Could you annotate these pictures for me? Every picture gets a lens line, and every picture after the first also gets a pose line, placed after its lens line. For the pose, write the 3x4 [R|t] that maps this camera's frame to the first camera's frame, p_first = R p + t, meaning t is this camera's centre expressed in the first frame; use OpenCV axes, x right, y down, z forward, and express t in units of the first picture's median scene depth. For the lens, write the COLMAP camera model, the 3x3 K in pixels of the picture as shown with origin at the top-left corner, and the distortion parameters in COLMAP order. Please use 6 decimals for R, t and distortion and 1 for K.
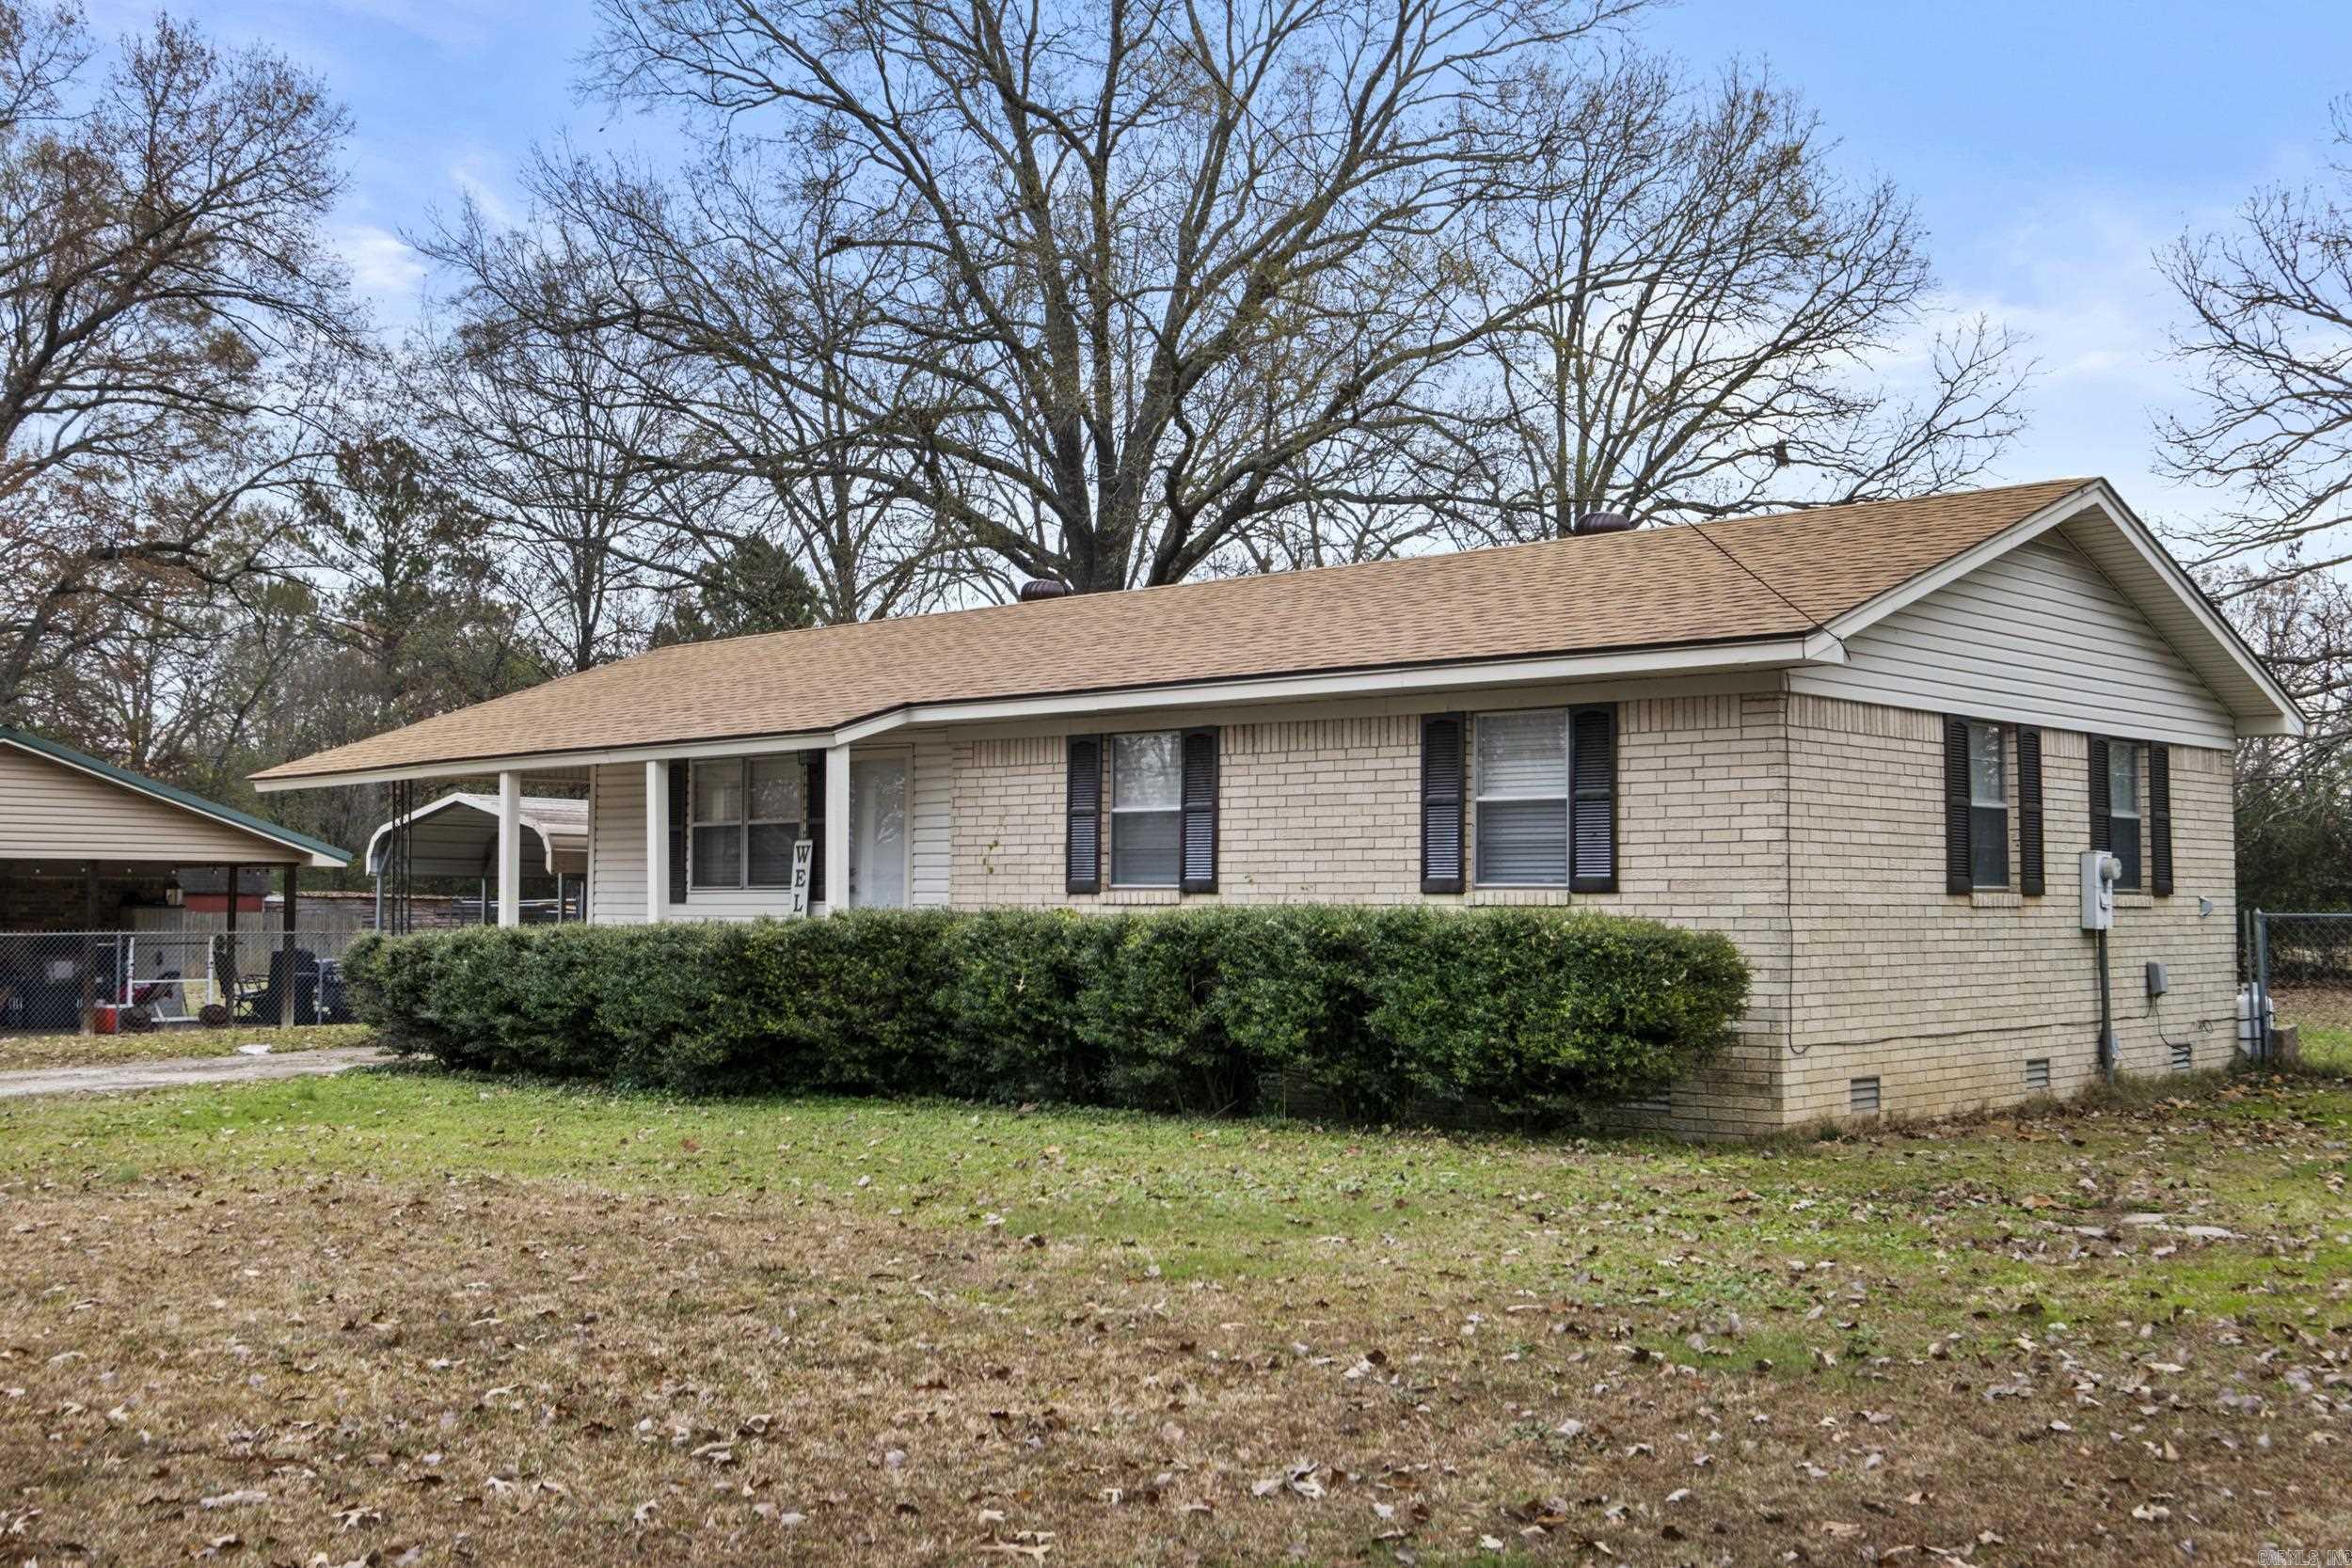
lens RADIAL K [[2554.3, 0, 1176.0], [0, 2554.3, 784.0], [0, 0, 1]] dist [-0.009051, -0.004526]
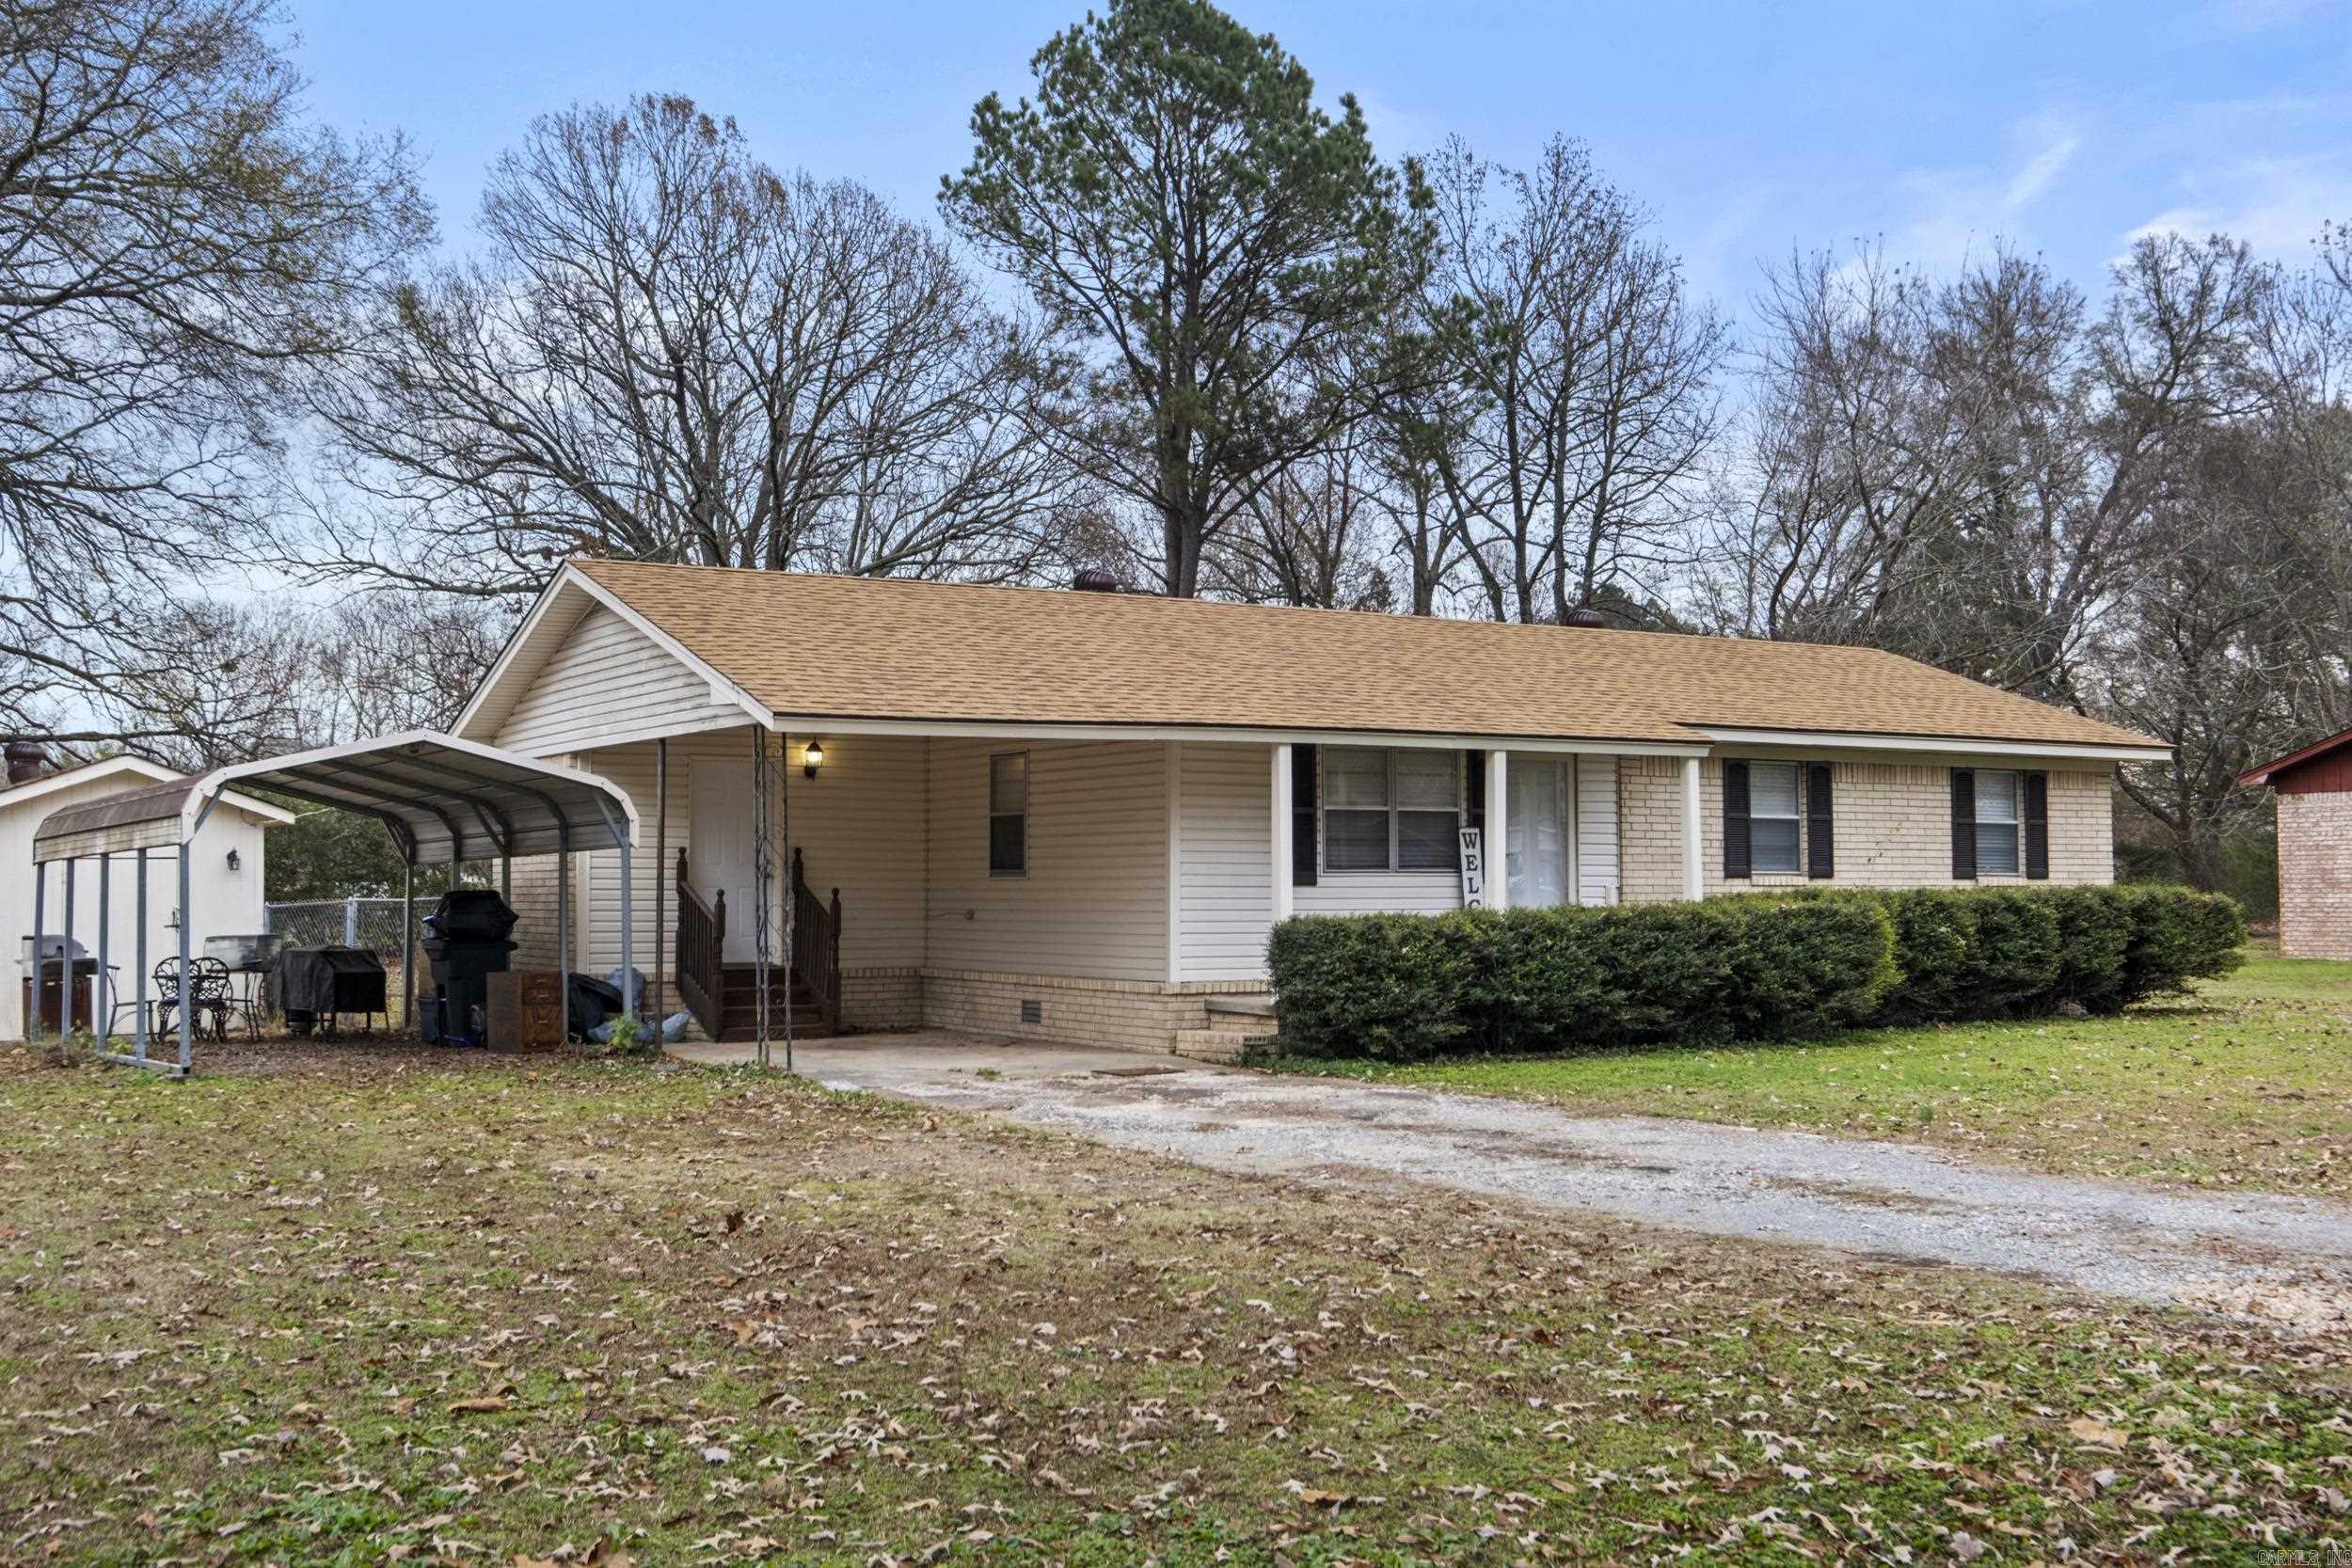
lens RADIAL K [[2554.3, 0, 1176.0], [0, 2554.3, 784.0], [0, 0, 1]] dist [-0.009051, -0.004526]
pose [[0.250600, 0.035551, 0.967438, -1.428910], [-0.045169, 0.998667, -0.024998, 0.040930], [-0.967036, -0.037434, 0.251872, 0.955913]]
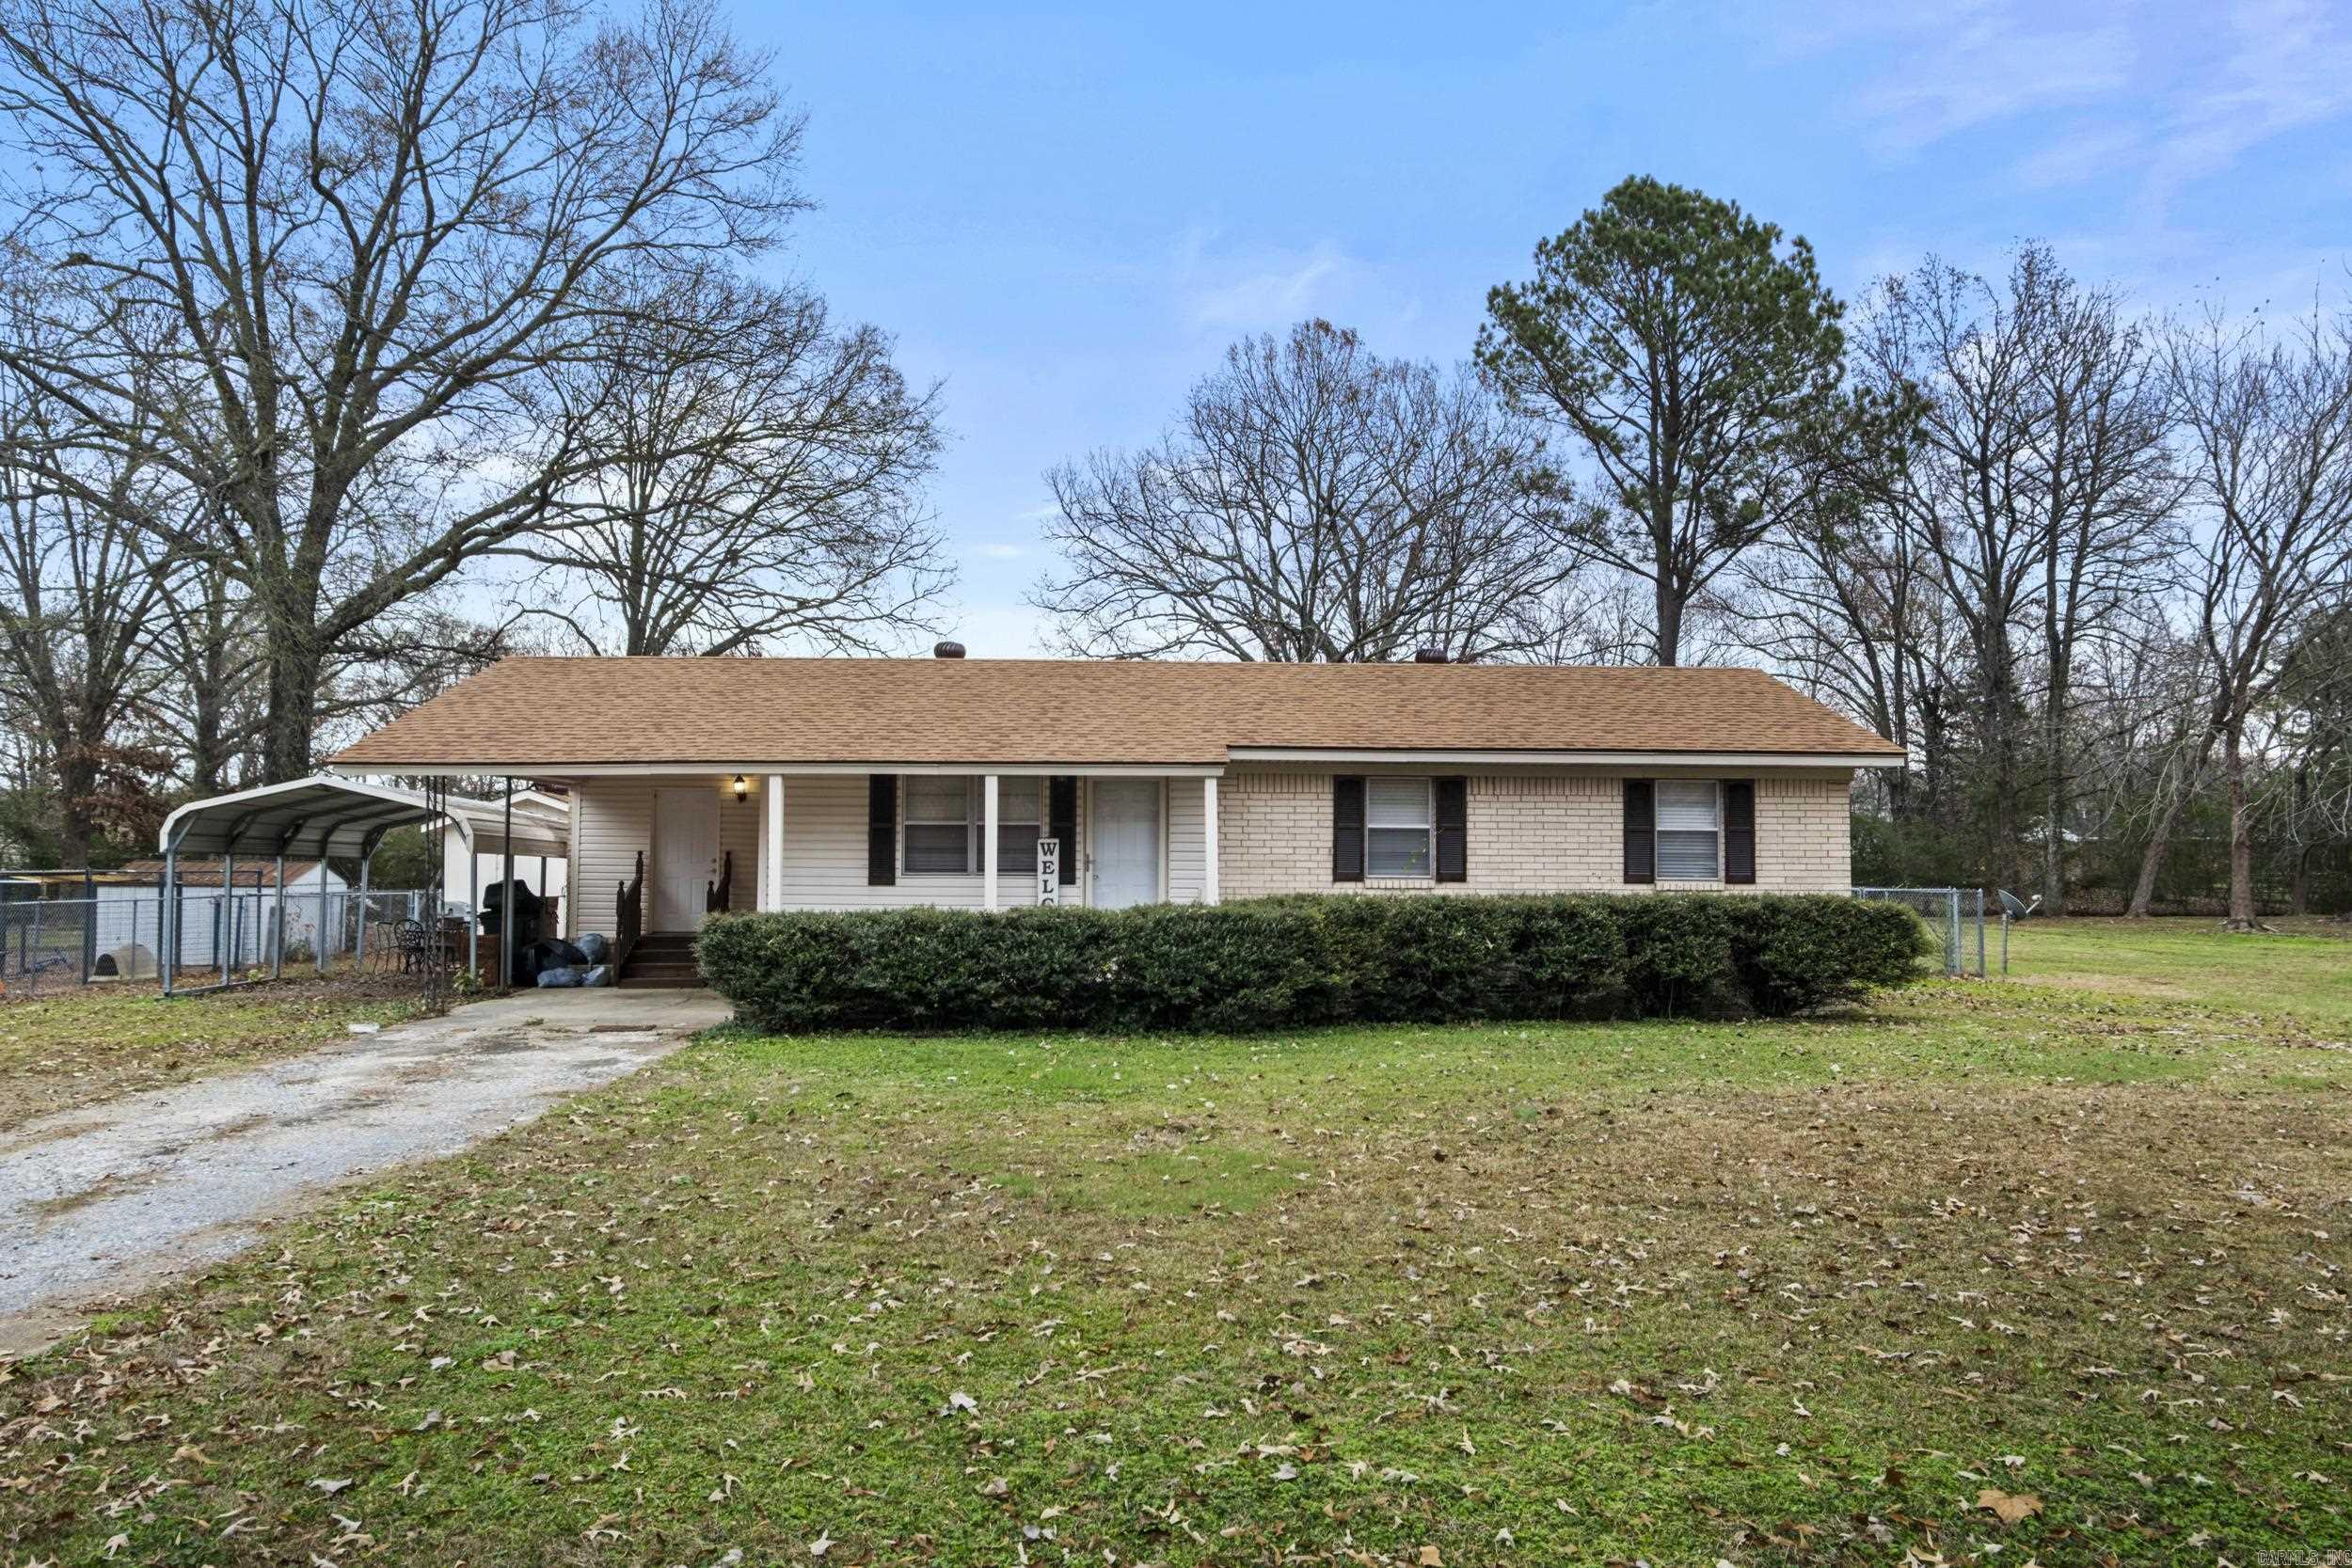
lens RADIAL K [[1712.9, 0, 1176.0], [0, 1712.9, 784.0], [0, 0, 1]] dist [0.042048, 0.001393]
pose [[0.689836, 0.033573, 0.723187, -0.855312], [-0.038832, 0.999202, -0.009345, -0.001428], [-0.722924, -0.021636, 0.690589, 0.370928]]
